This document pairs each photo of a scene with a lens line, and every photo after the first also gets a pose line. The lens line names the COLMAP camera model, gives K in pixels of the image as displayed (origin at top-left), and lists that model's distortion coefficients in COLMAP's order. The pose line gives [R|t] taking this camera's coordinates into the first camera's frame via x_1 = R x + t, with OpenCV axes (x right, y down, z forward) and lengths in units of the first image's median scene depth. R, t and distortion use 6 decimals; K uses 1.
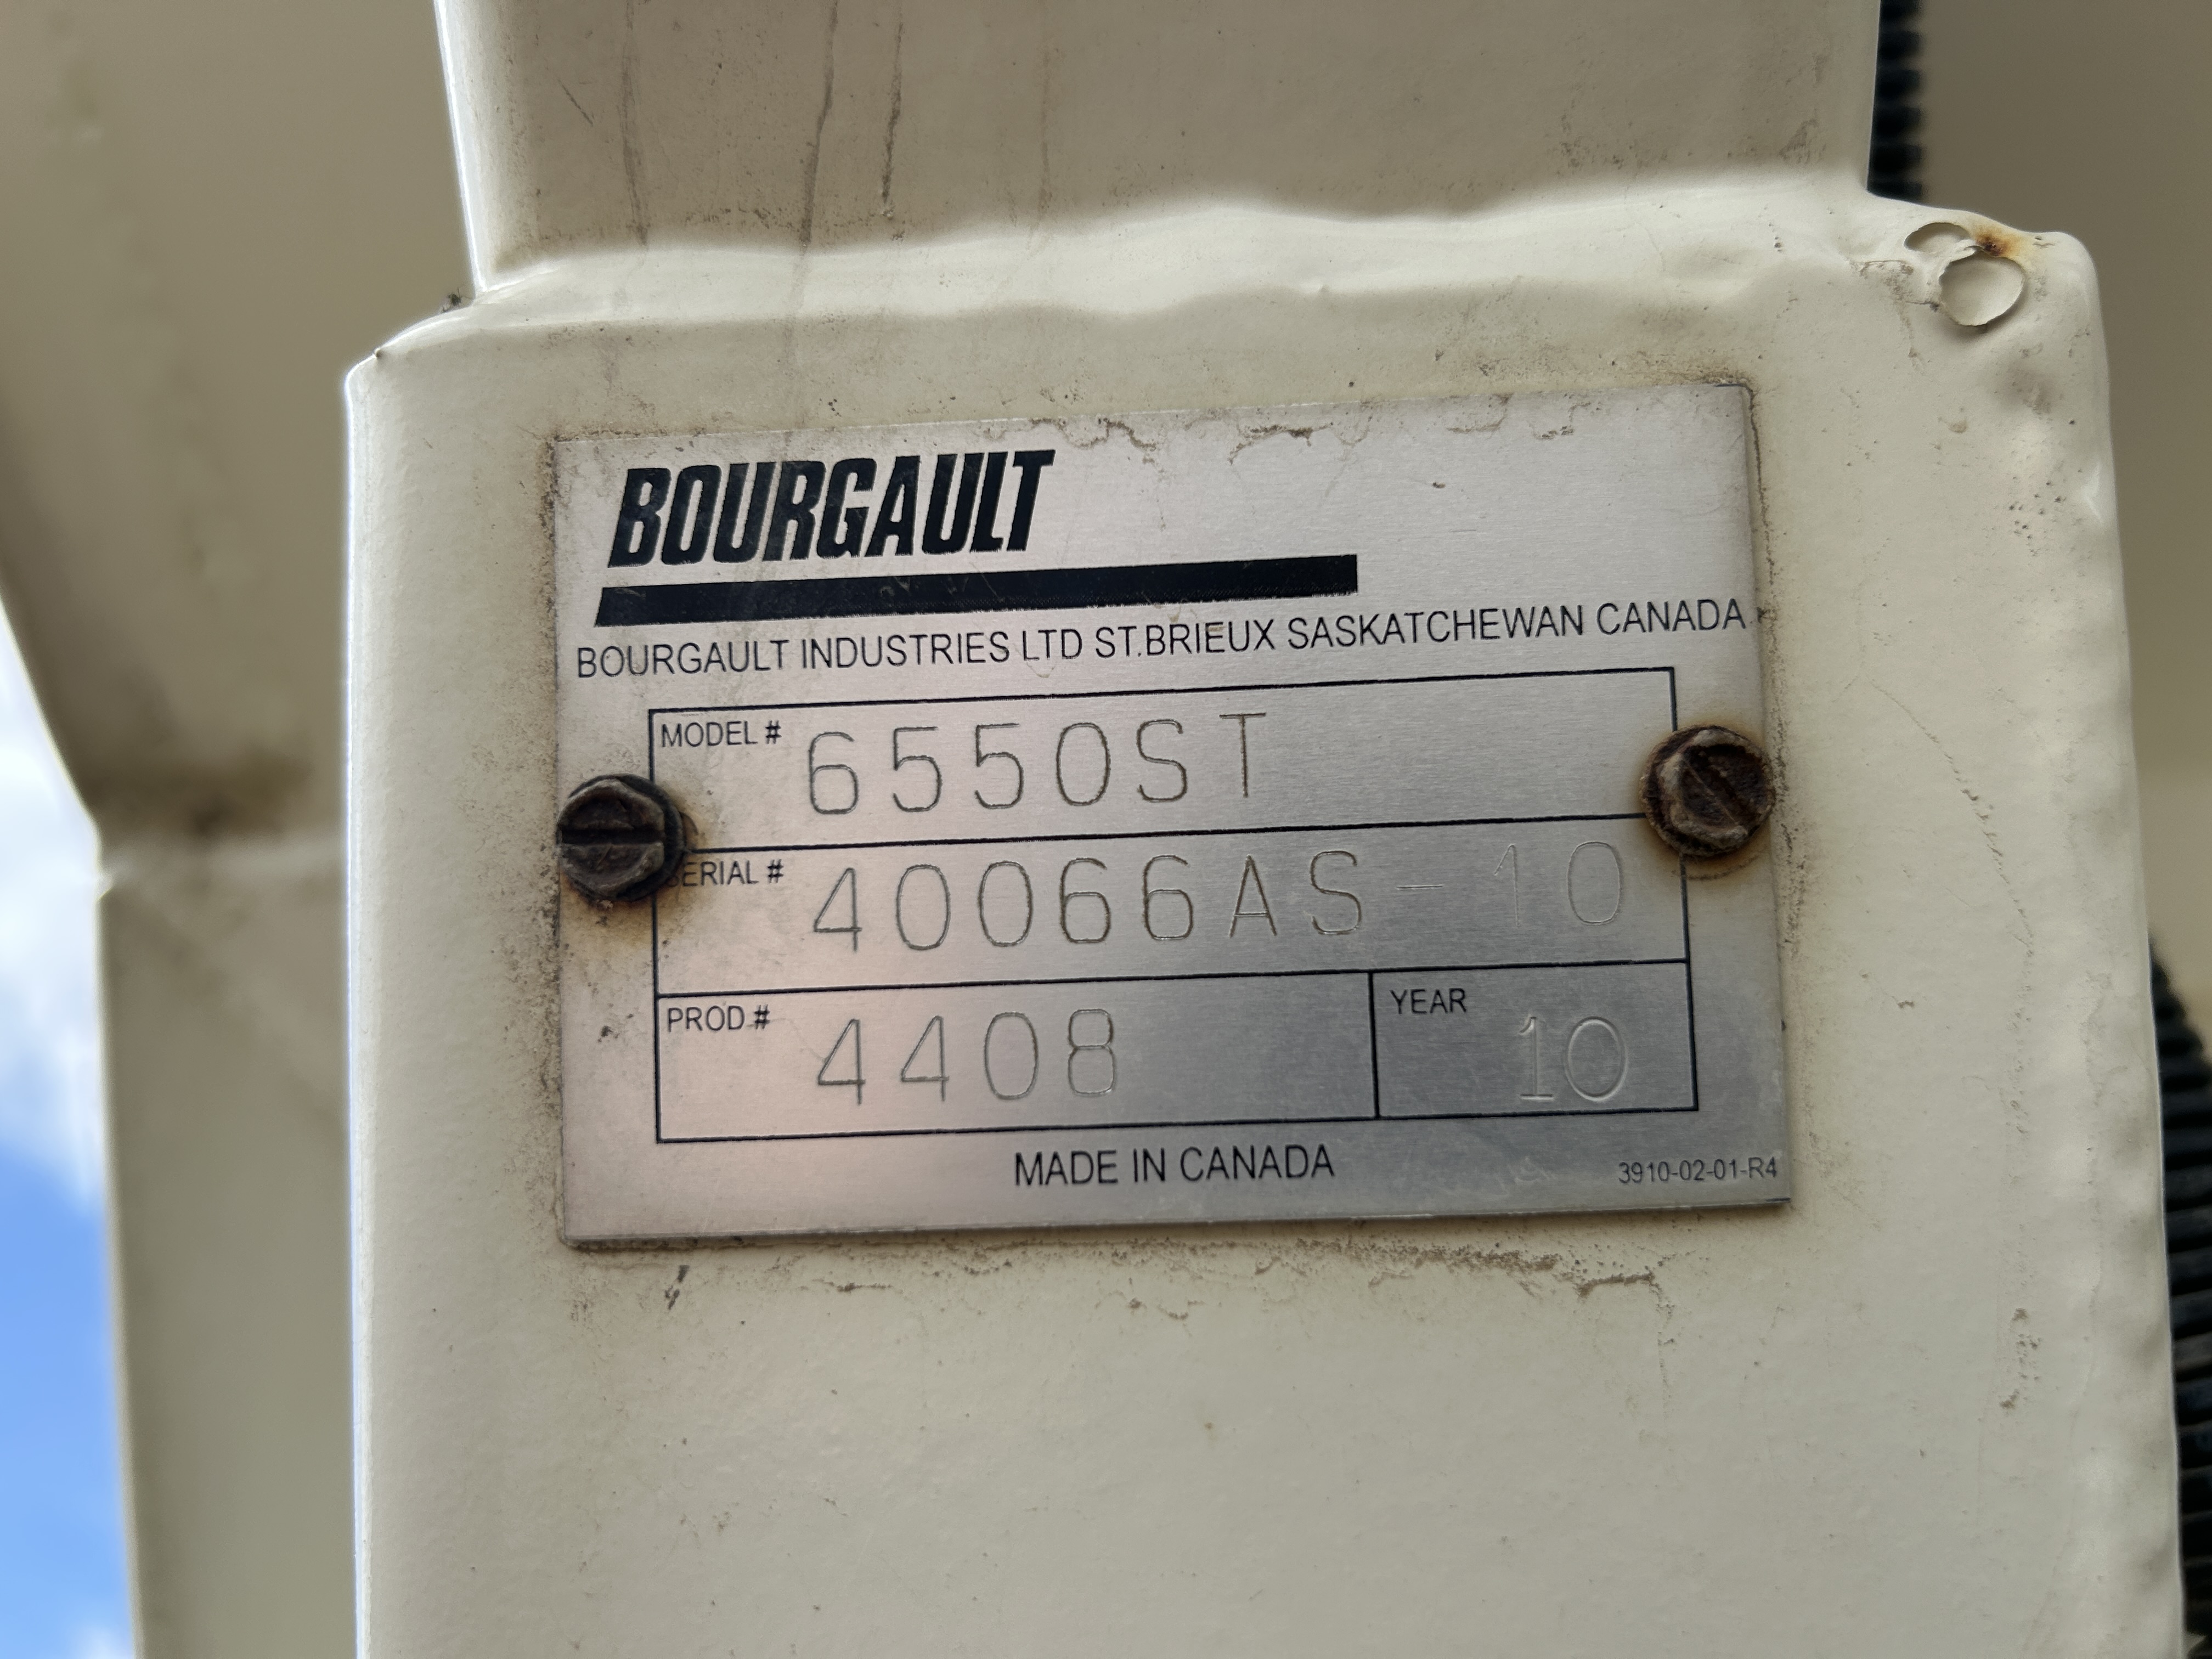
lens RADIAL K [[1682.5, 0, 1106.0], [0, 1682.5, 829.5], [0, 0, 1]] dist [0.059209, -0.072385]
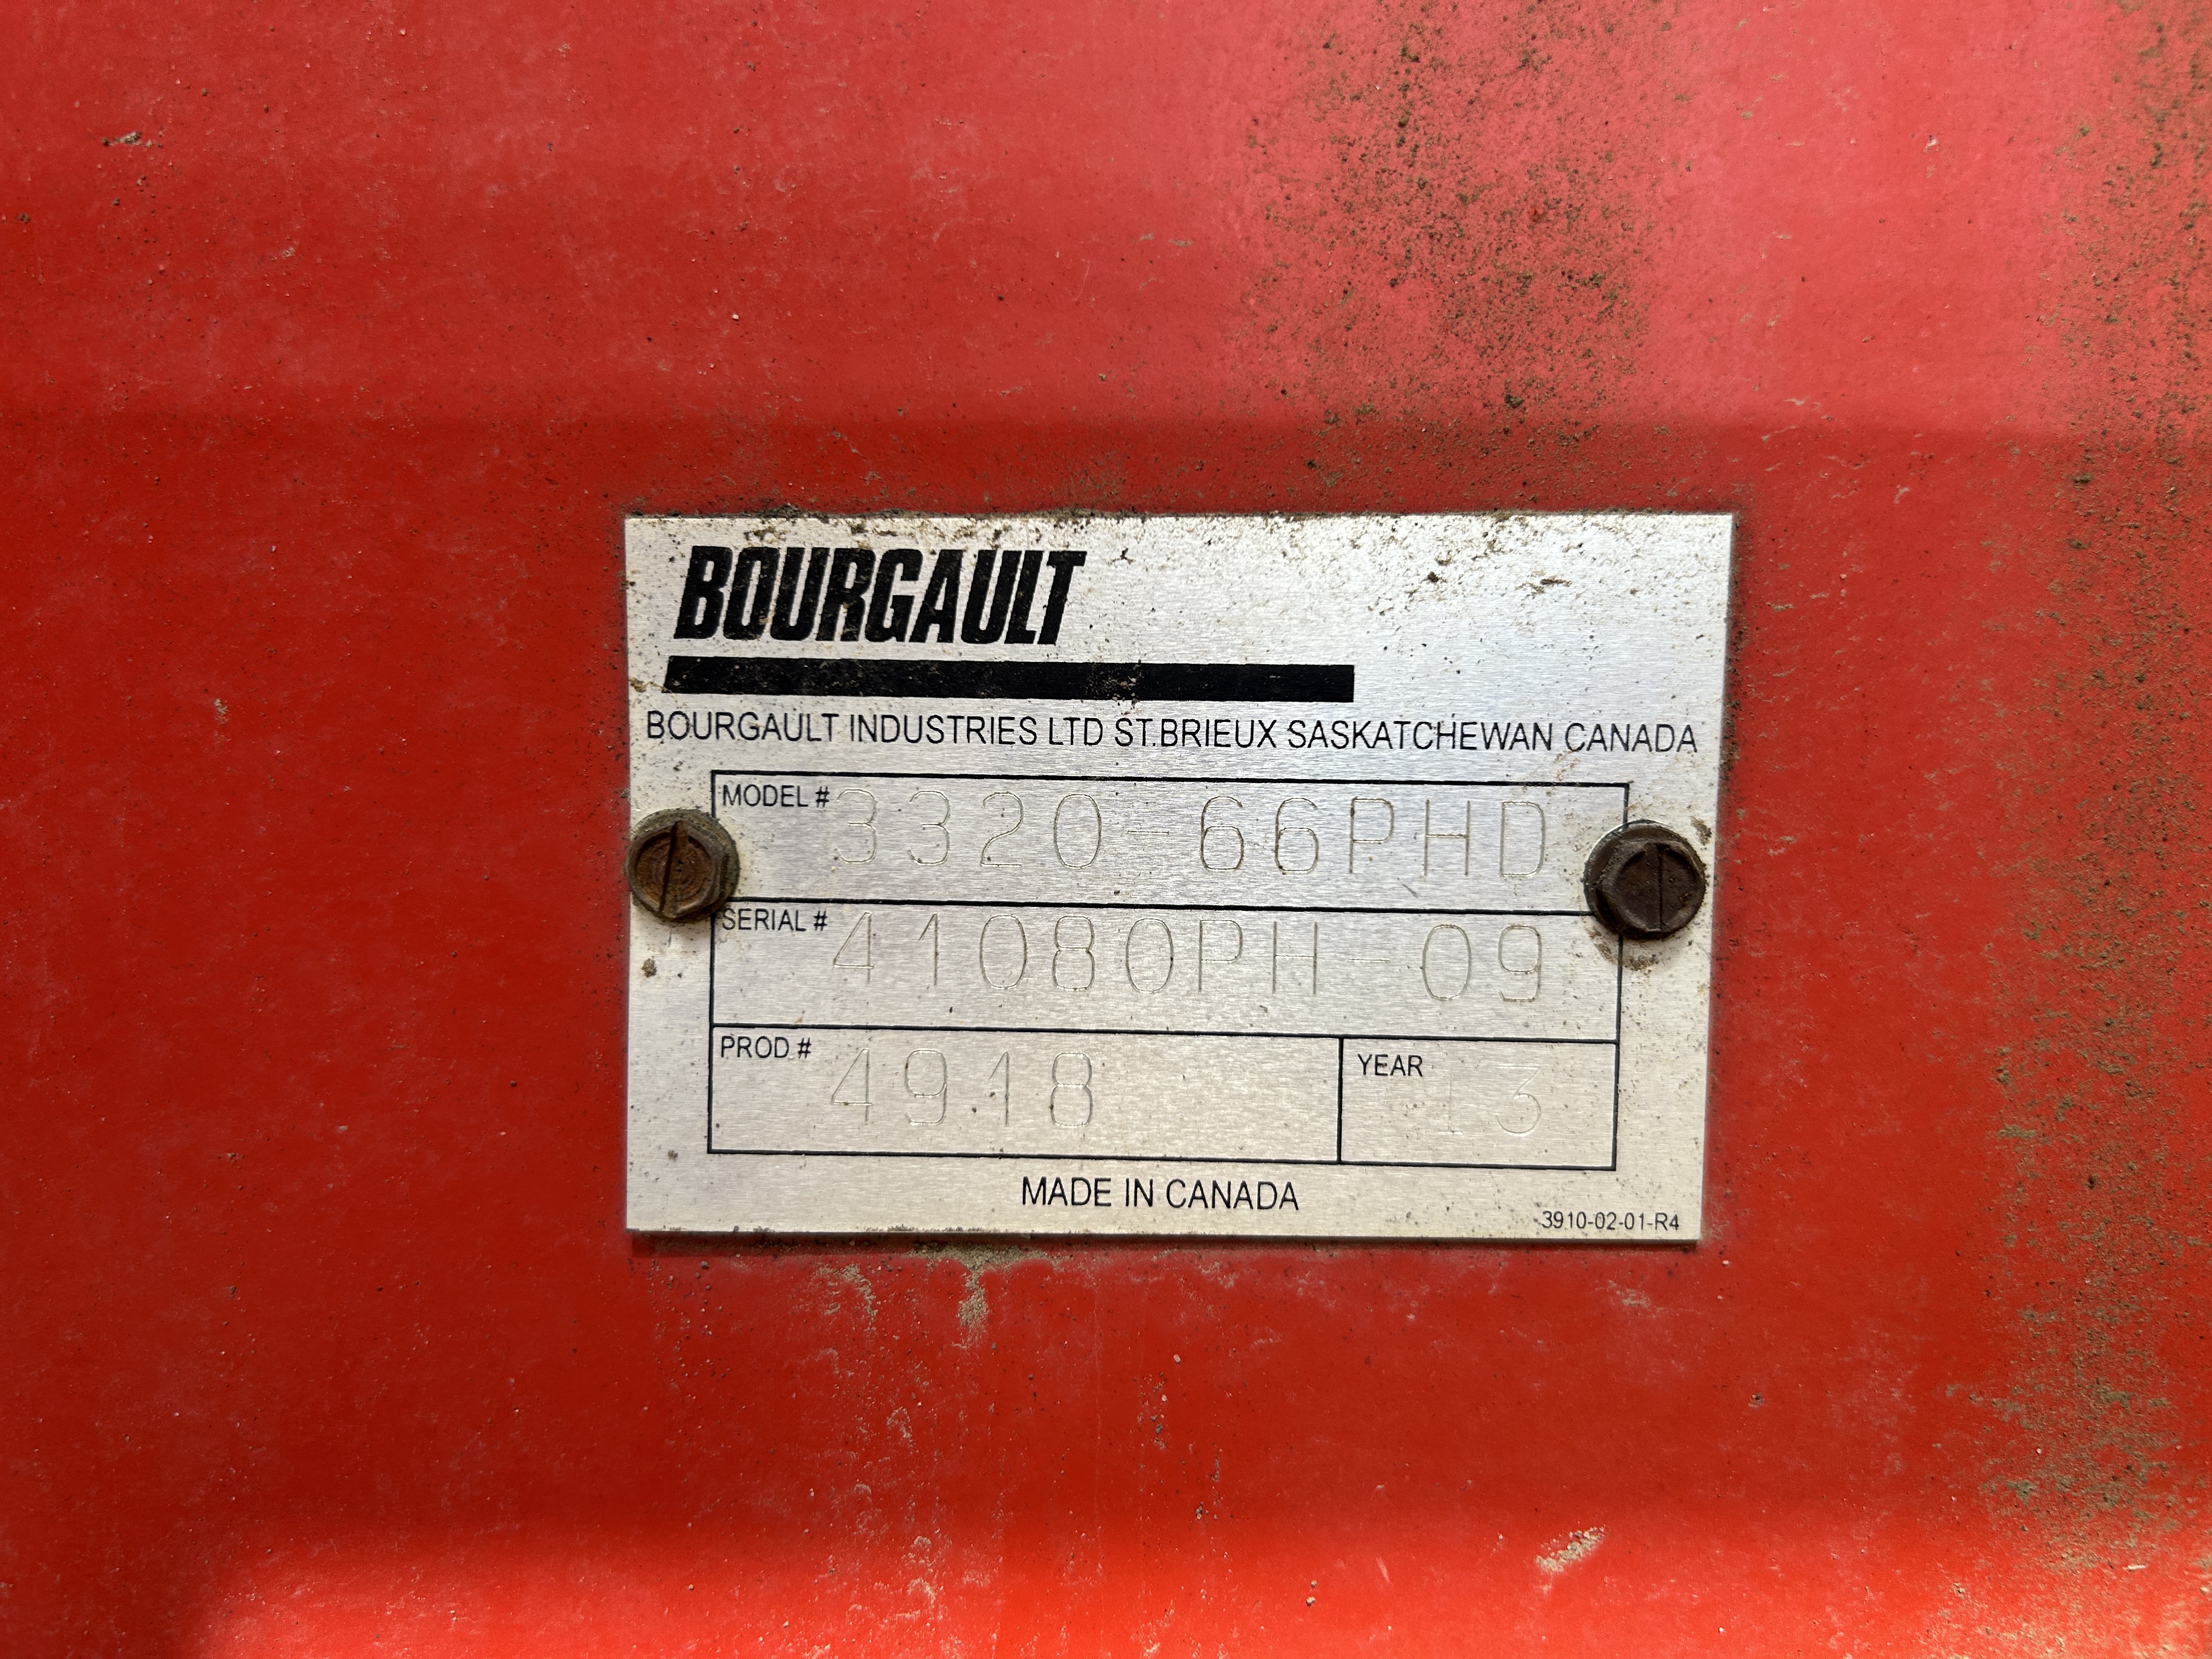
lens RADIAL K [[1682.5, 0, 1106.0], [0, 1682.5, 829.5], [0, 0, 1]] dist [0.059209, -0.072385]
pose [[0.998472, 0.055093, -0.004346, -0.003642], [-0.055232, 0.997480, -0.044530, 0.002763], [0.001882, 0.044702, 0.998999, -0.104889]]
